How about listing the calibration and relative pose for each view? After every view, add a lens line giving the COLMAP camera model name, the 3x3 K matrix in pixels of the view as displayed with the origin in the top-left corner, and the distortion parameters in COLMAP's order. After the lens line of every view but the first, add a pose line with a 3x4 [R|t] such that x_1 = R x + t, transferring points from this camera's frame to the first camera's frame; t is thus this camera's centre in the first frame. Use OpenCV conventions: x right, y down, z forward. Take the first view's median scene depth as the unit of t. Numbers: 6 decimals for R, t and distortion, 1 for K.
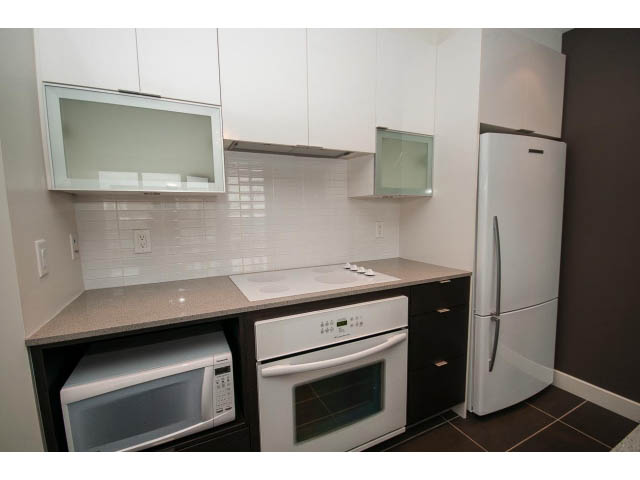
lens RADIAL K [[285.3, 0, 324.2], [0, 285.3, 245.7], [0, 0, 1]] dist [0.000618, 0.000122]
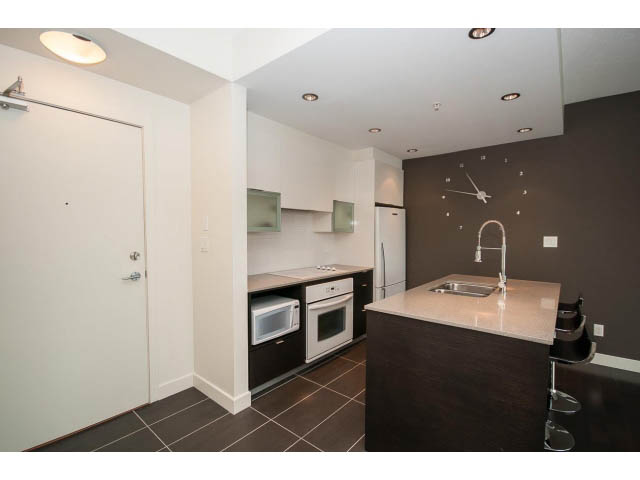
lens RADIAL K [[289.3, 0, 315.8], [0, 289.3, 242.5], [0, 0, 1]] dist [0.003113, -0.002890]
pose [[0.919389, 0.012344, 0.393156, -0.877046], [0.016006, 0.997505, -0.068751, 0.049647], [-0.393023, 0.069502, 0.916898, -1.002479]]
